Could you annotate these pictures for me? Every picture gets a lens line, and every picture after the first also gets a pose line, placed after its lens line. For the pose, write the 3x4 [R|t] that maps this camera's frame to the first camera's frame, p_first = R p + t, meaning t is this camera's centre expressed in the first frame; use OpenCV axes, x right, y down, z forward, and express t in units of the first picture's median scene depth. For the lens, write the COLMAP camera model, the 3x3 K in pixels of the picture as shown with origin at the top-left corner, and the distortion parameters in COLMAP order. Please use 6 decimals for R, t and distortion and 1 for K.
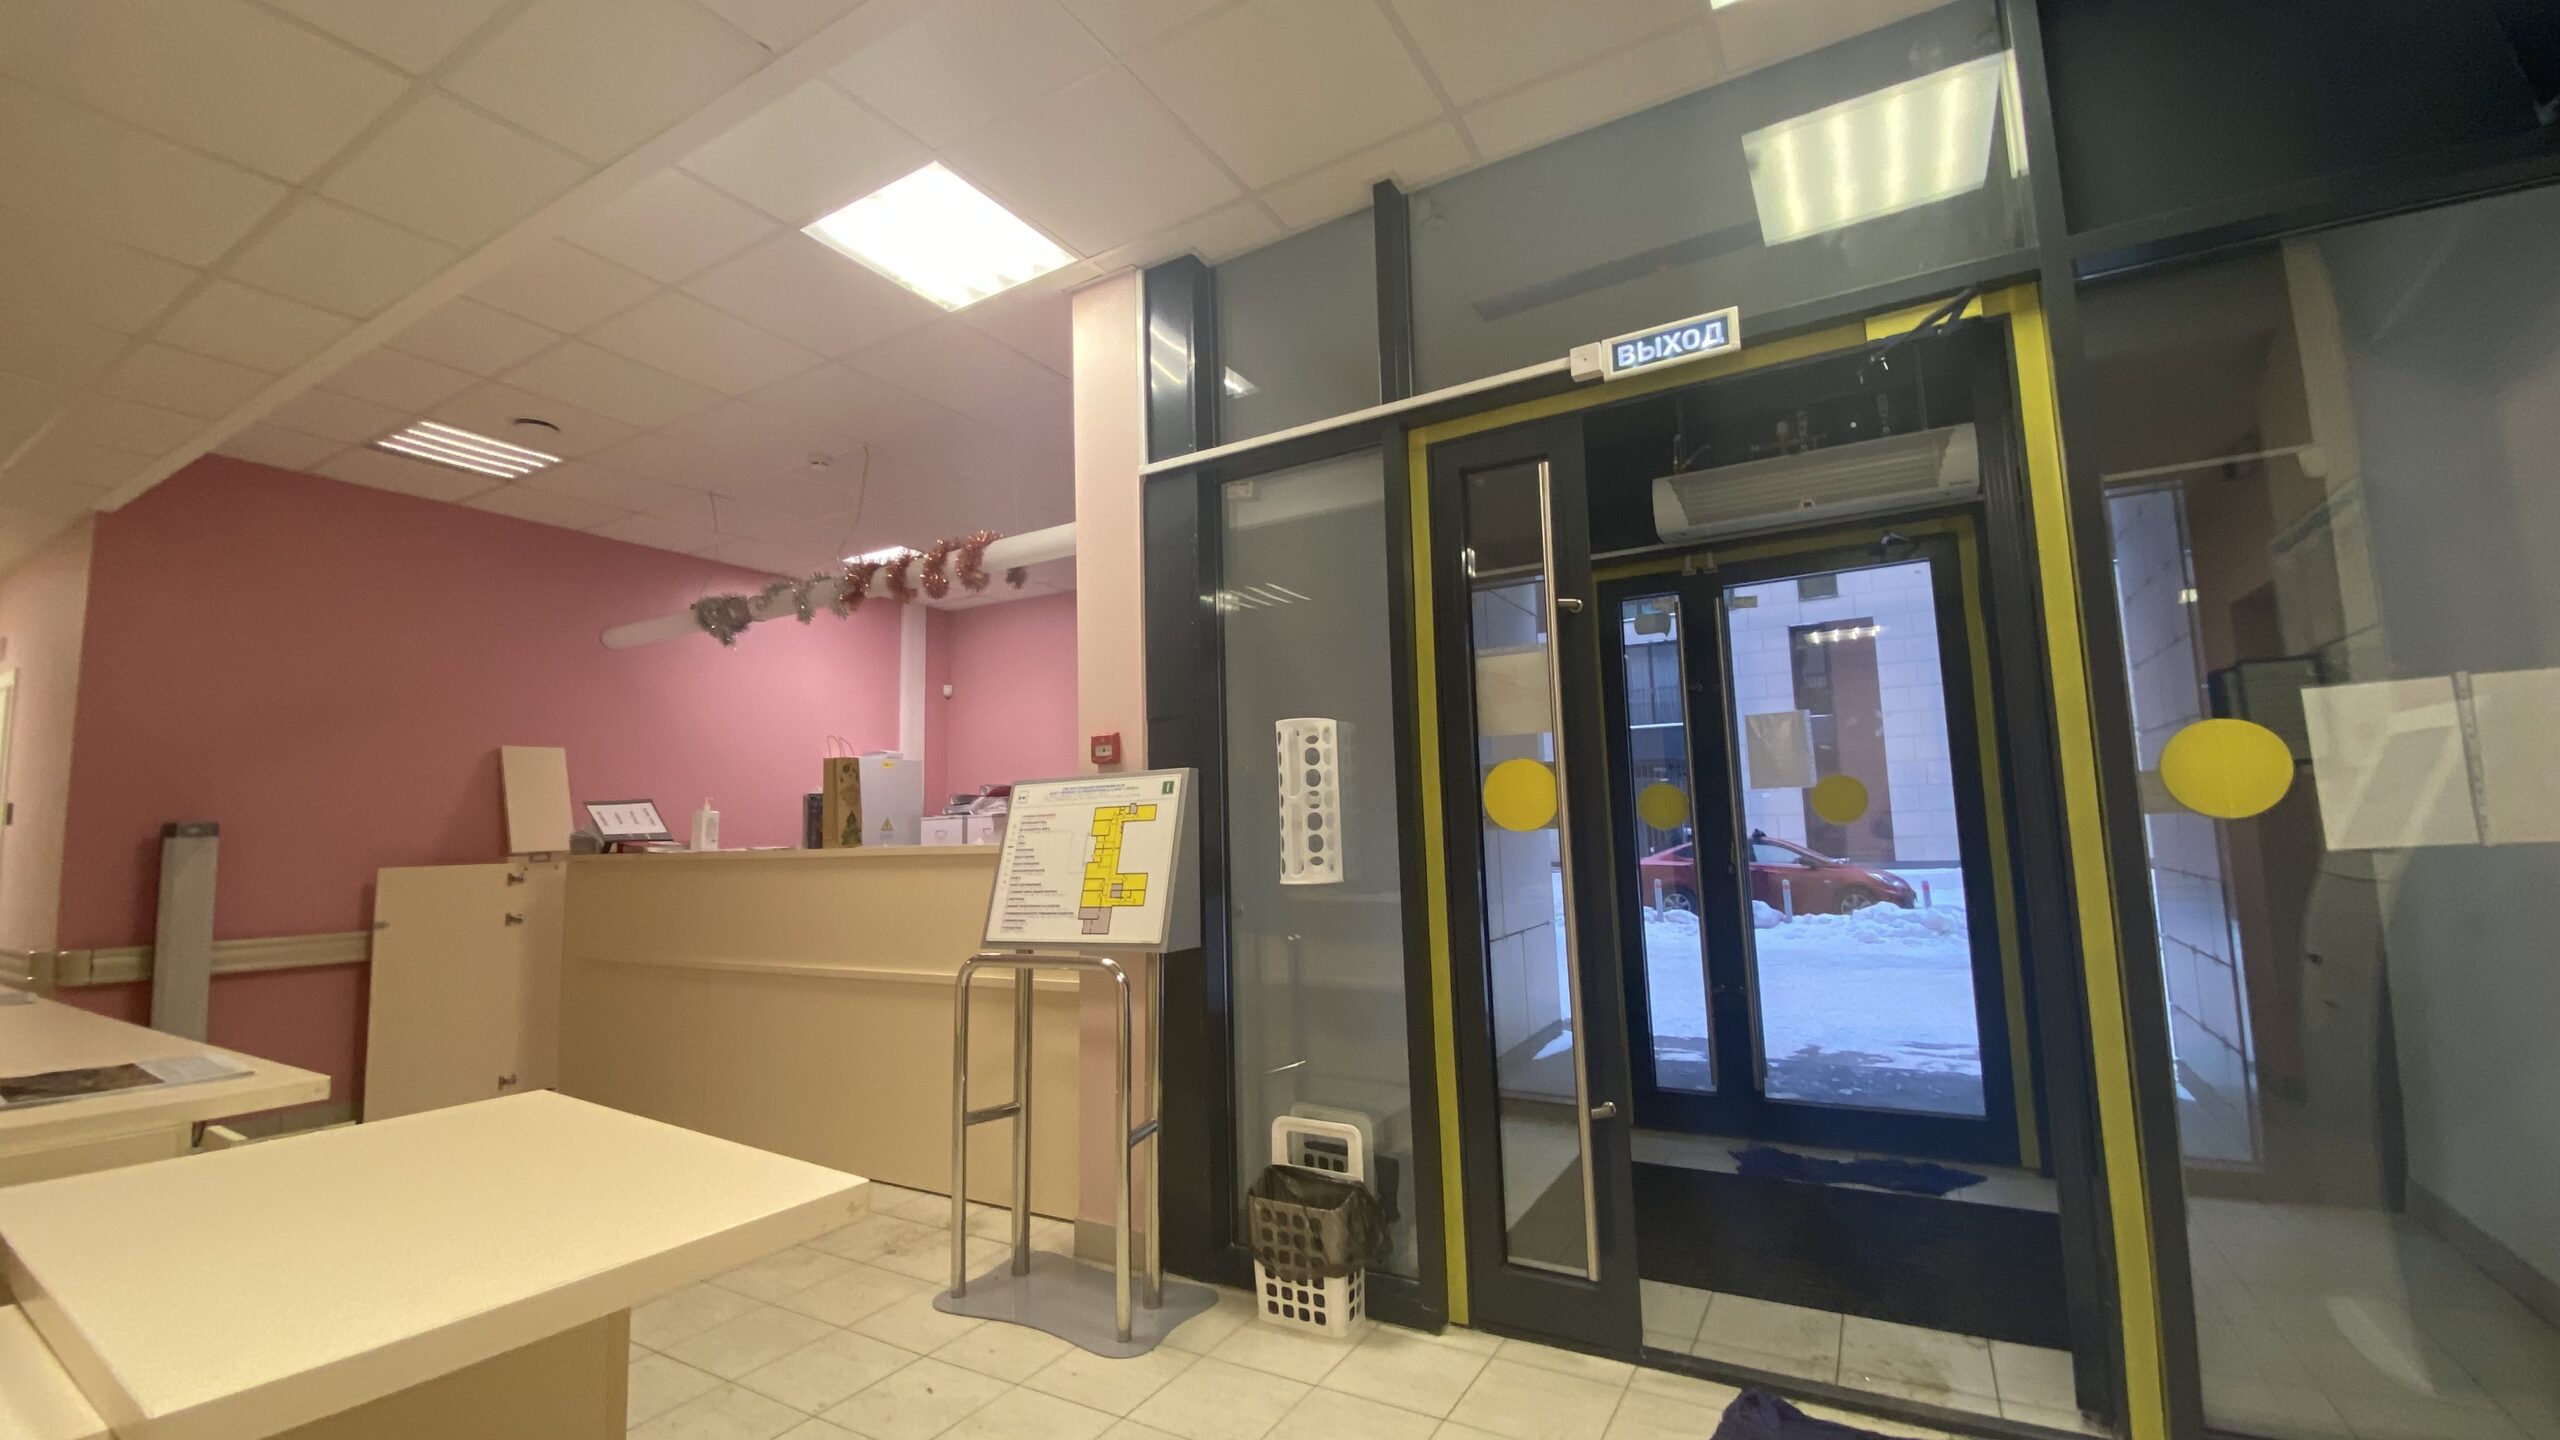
lens RADIAL K [[1093.6, 0, 1280.5], [0, 1093.6, 696.8], [0, 0, 1]] dist [0.047002, -0.031588]
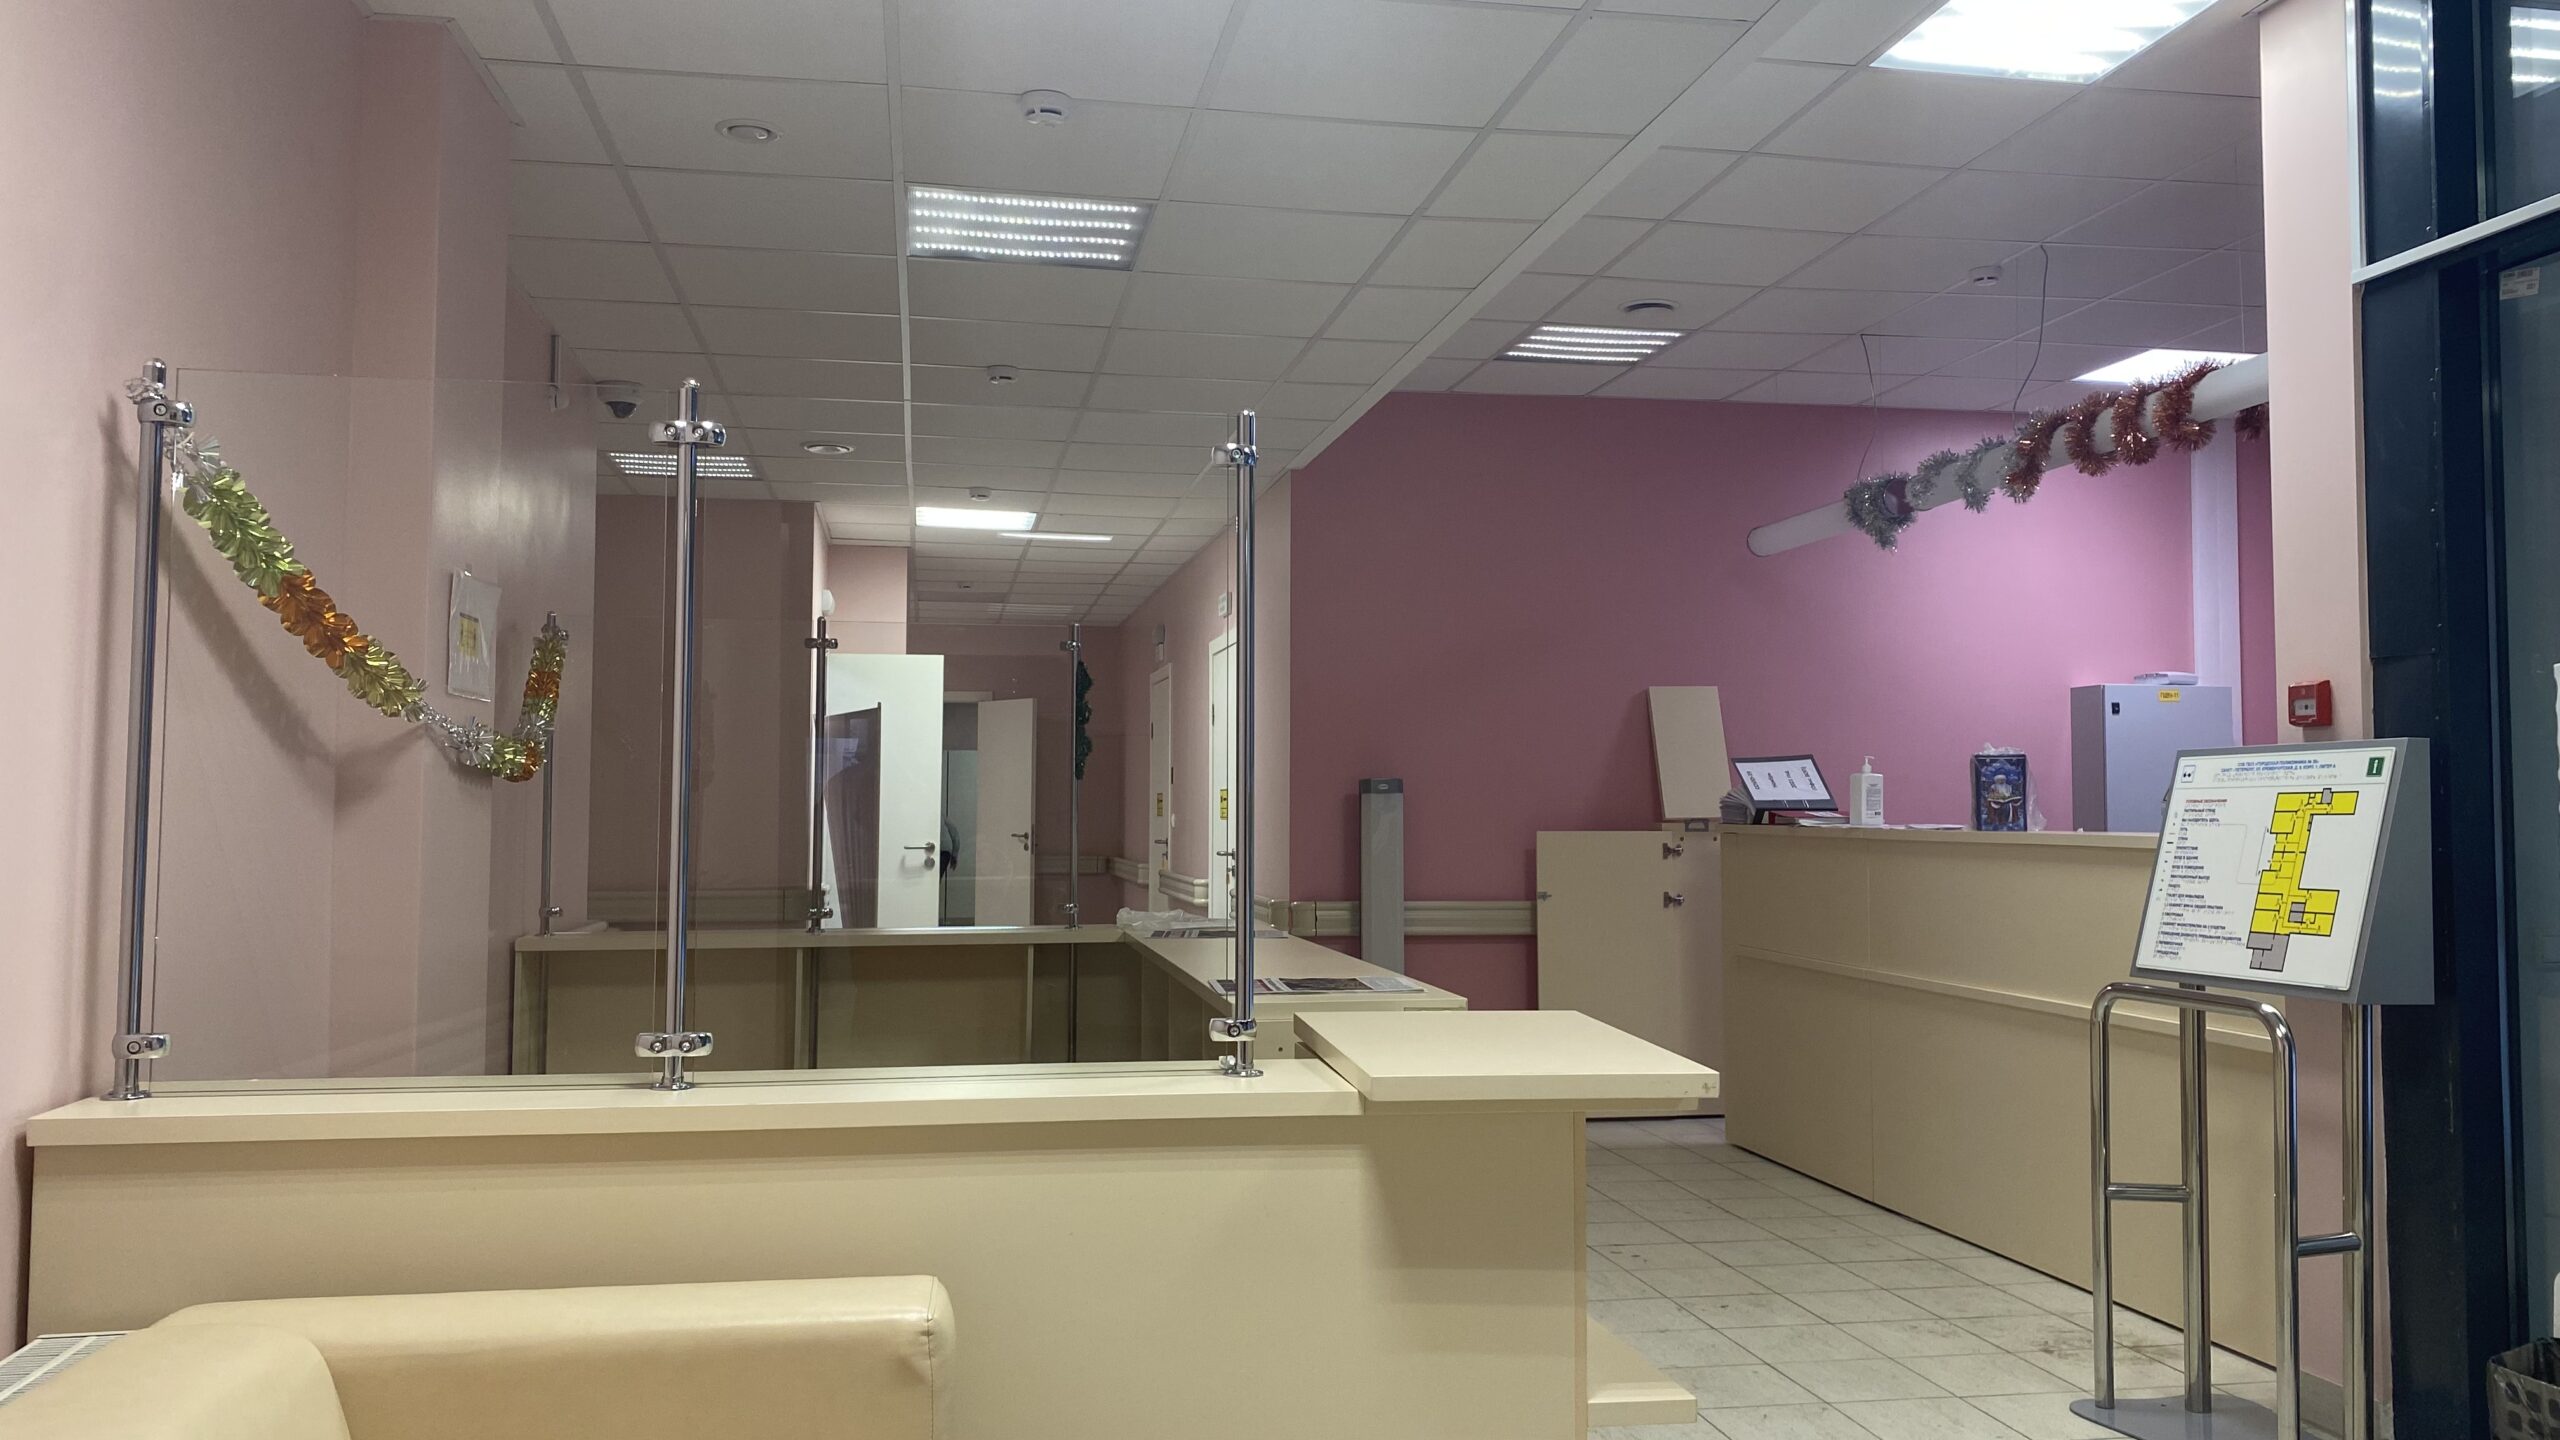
lens RADIAL K [[1942.4, 0, 1280.0], [0, 1942.4, 720.0], [0, 0, 1]] dist [-0.003009, -0.005488]
pose [[0.671458, -0.004886, -0.741026, 0.281154], [0.069413, 0.995996, 0.056330, -0.051095], [0.737784, -0.089260, 0.669109, -0.252864]]
